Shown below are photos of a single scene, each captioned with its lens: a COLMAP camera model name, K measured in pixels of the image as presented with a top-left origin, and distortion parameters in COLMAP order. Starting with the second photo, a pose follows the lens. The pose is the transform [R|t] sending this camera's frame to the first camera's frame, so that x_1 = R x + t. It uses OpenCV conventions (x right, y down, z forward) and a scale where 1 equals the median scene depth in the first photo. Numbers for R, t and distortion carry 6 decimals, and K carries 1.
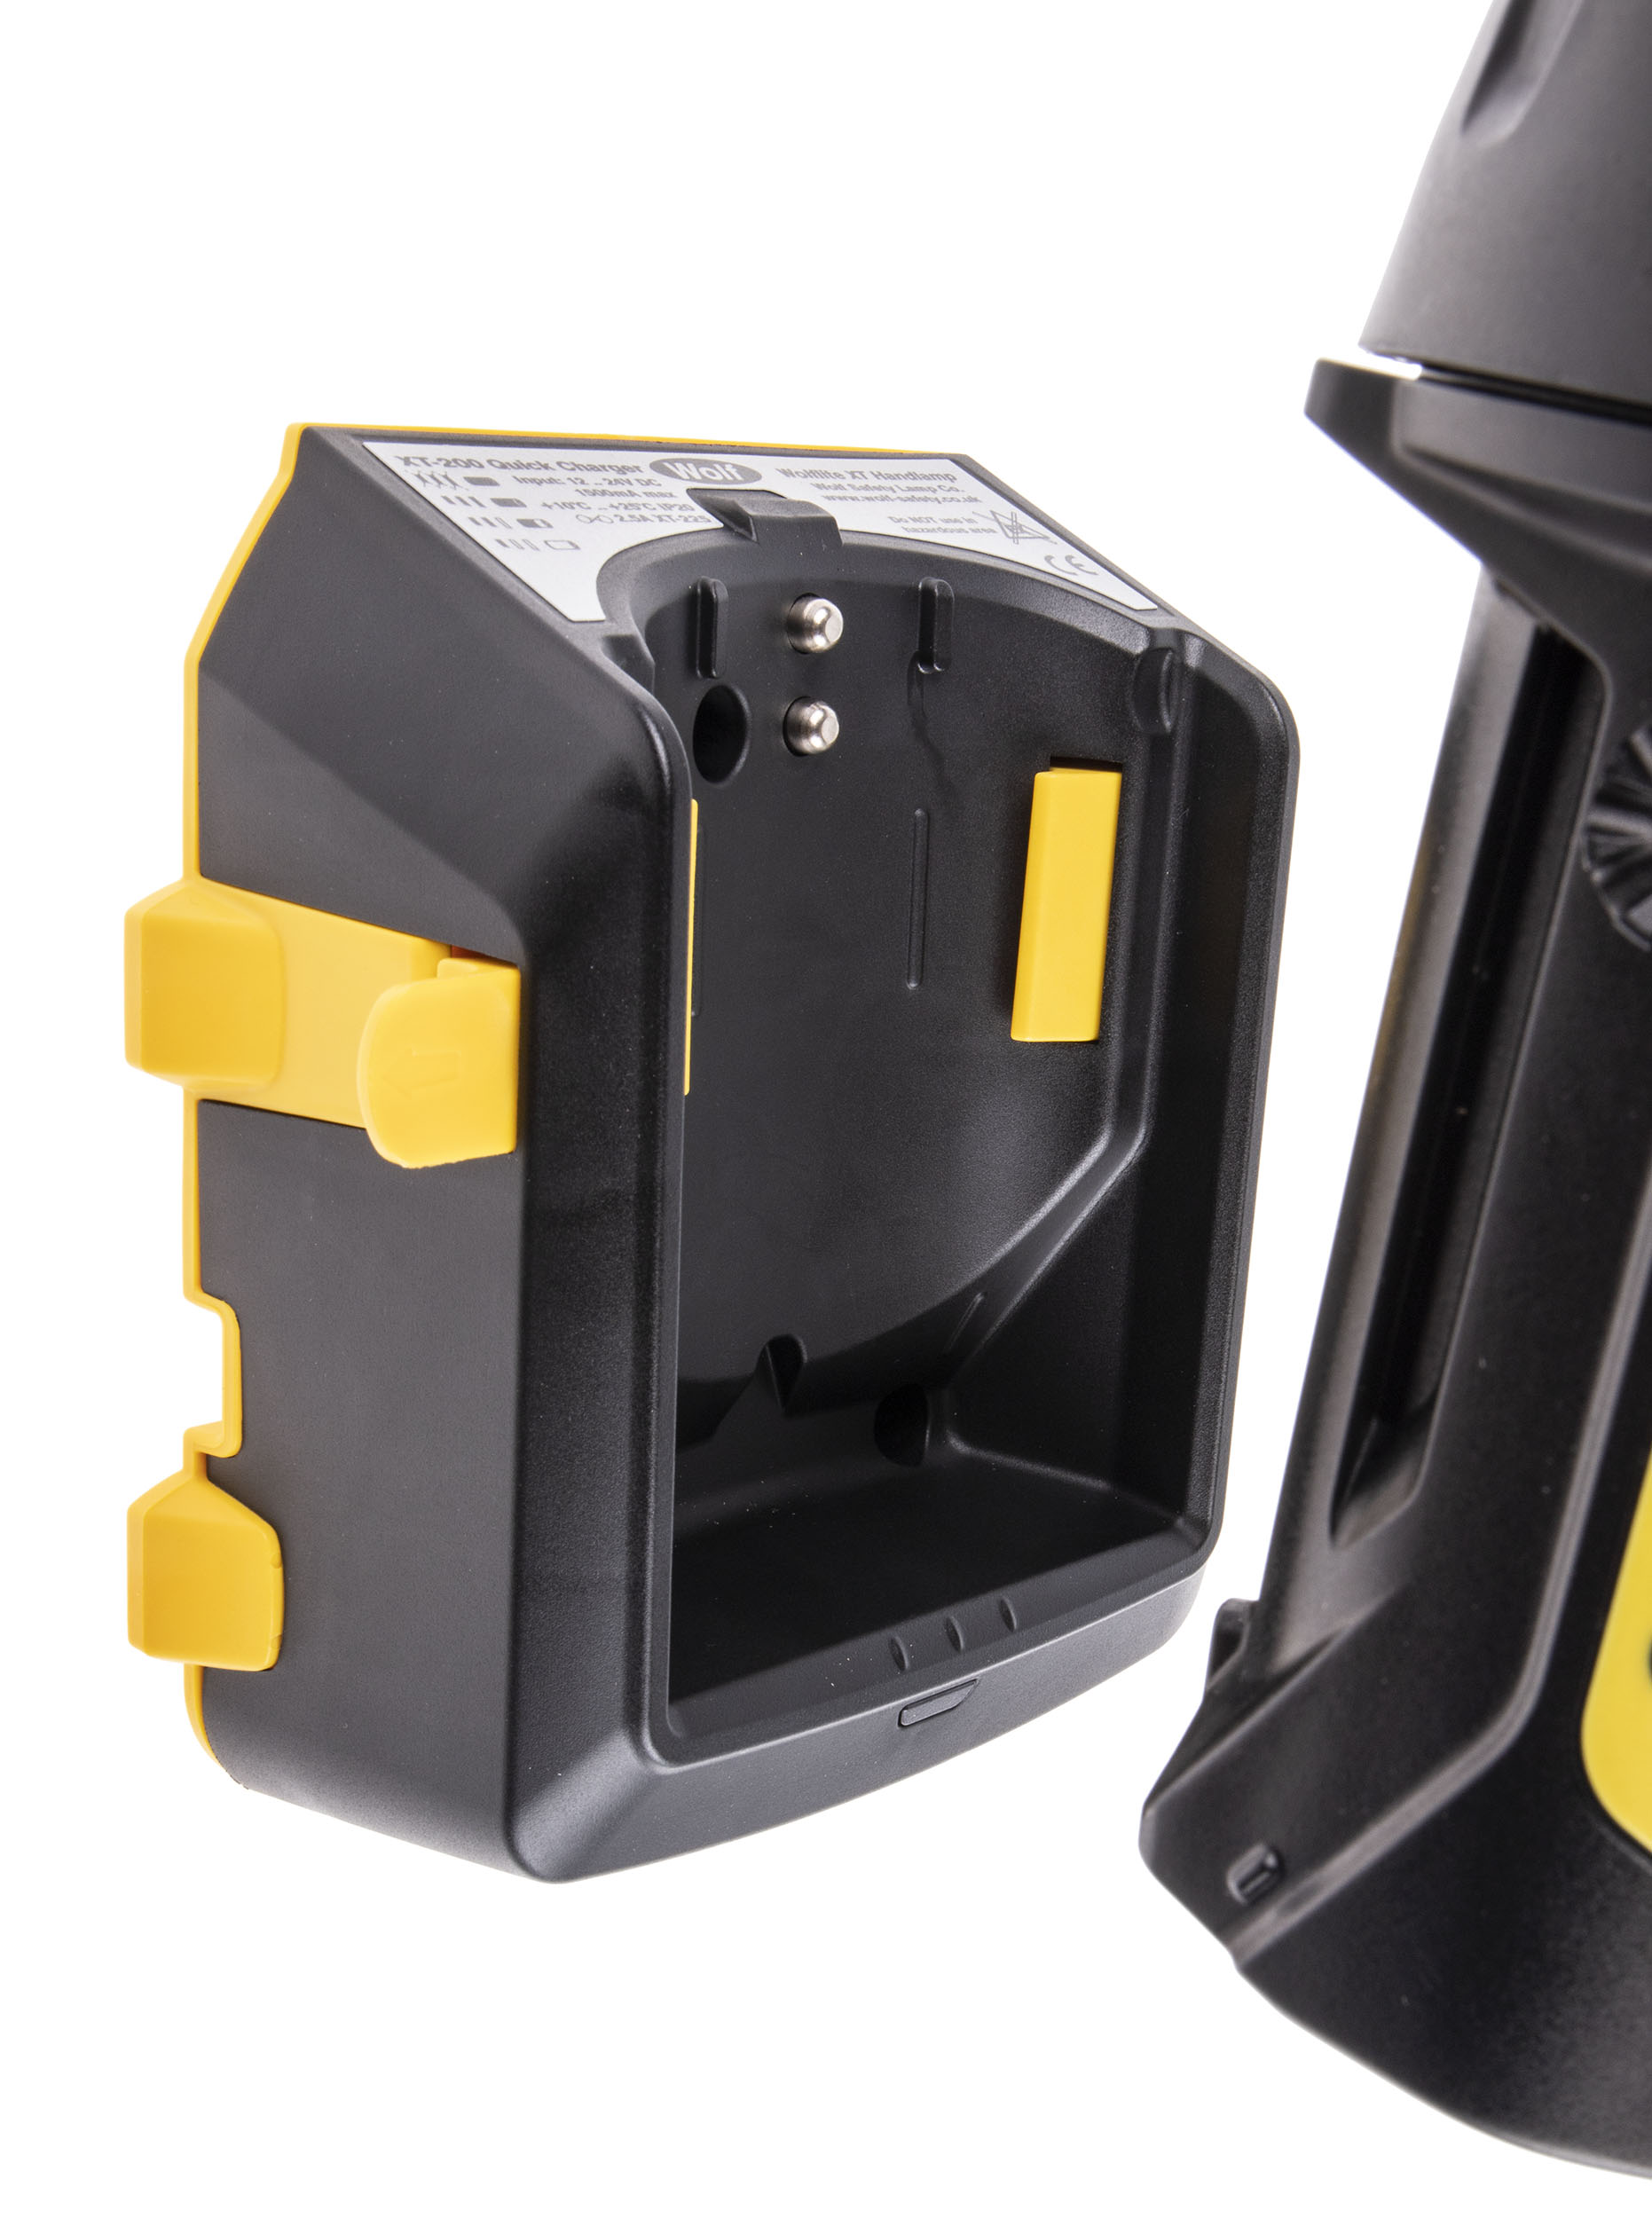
lens RADIAL K [[2576.7, 0, 826.0], [0, 2576.7, 1109.0], [0, 0, 1]] dist [0.131910, 0.018910]
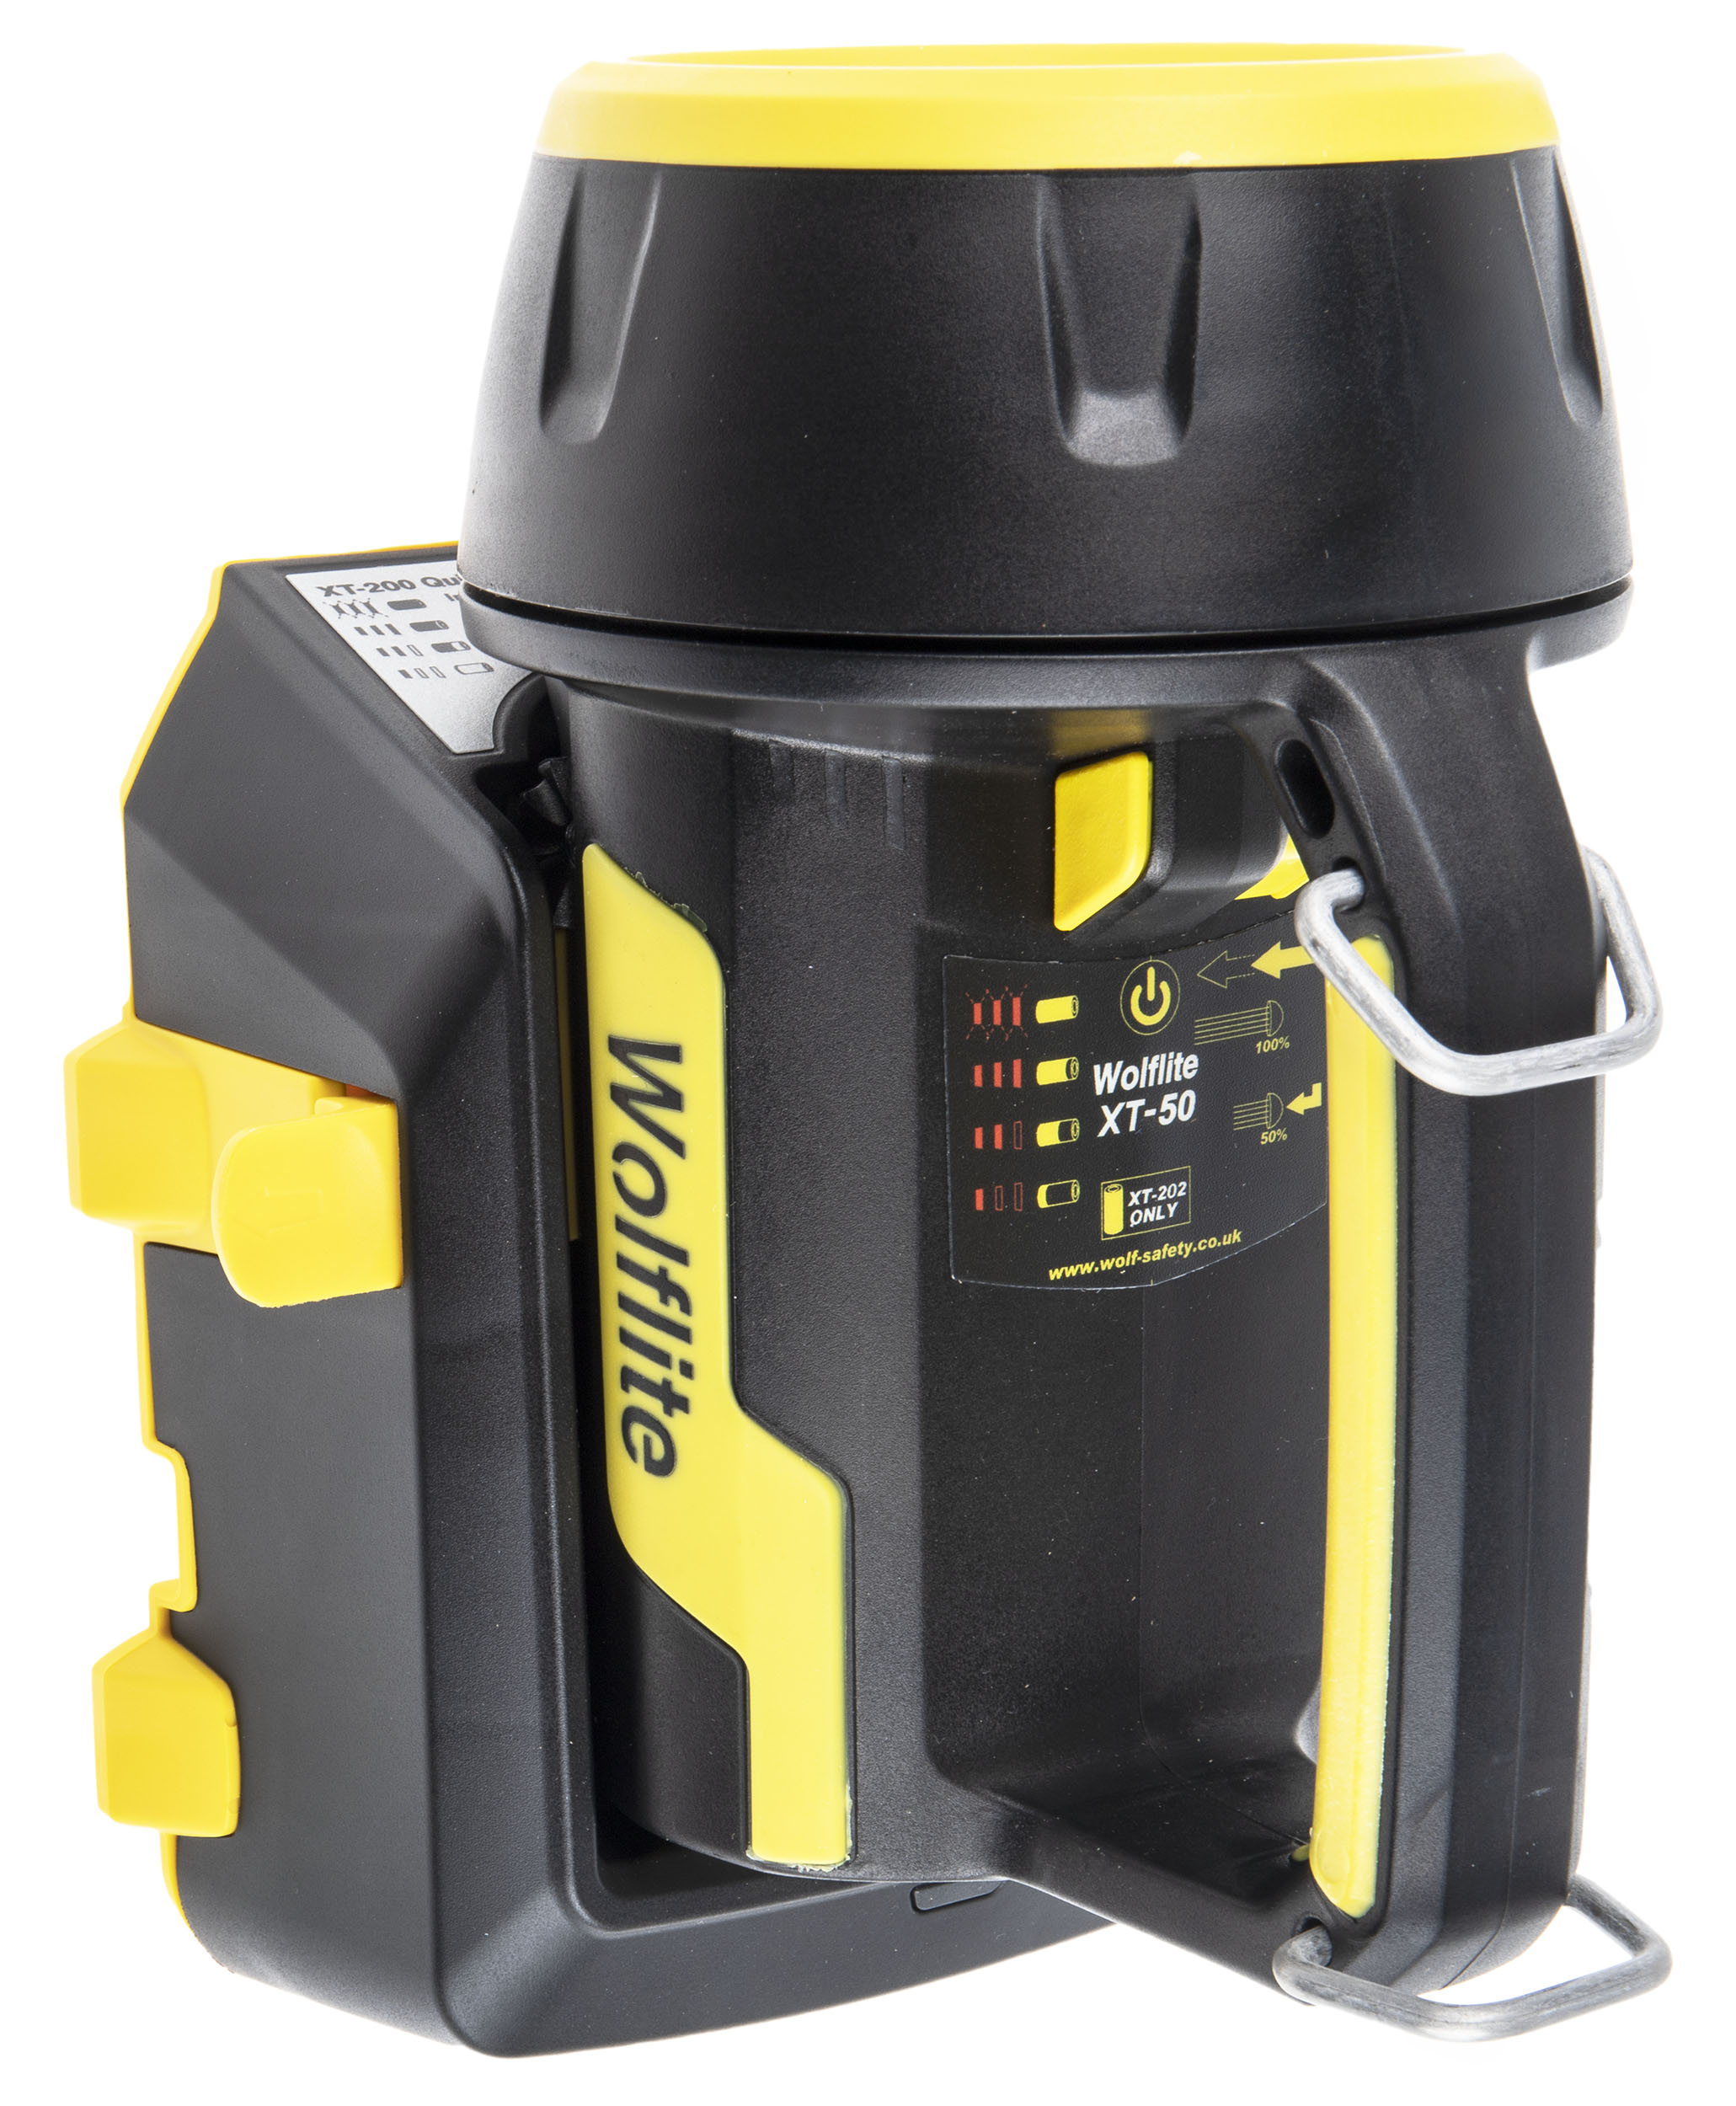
lens RADIAL K [[3898.4, 0, 868.0], [0, 3898.4, 1053.0], [0, 0, 1]] dist [0.337438, -0.272612]
pose [[0.978312, -0.036570, -0.203881, 0.339005], [0.027341, 0.998478, -0.047901, 0.003632], [0.205323, 0.041288, 0.977823, -0.413834]]
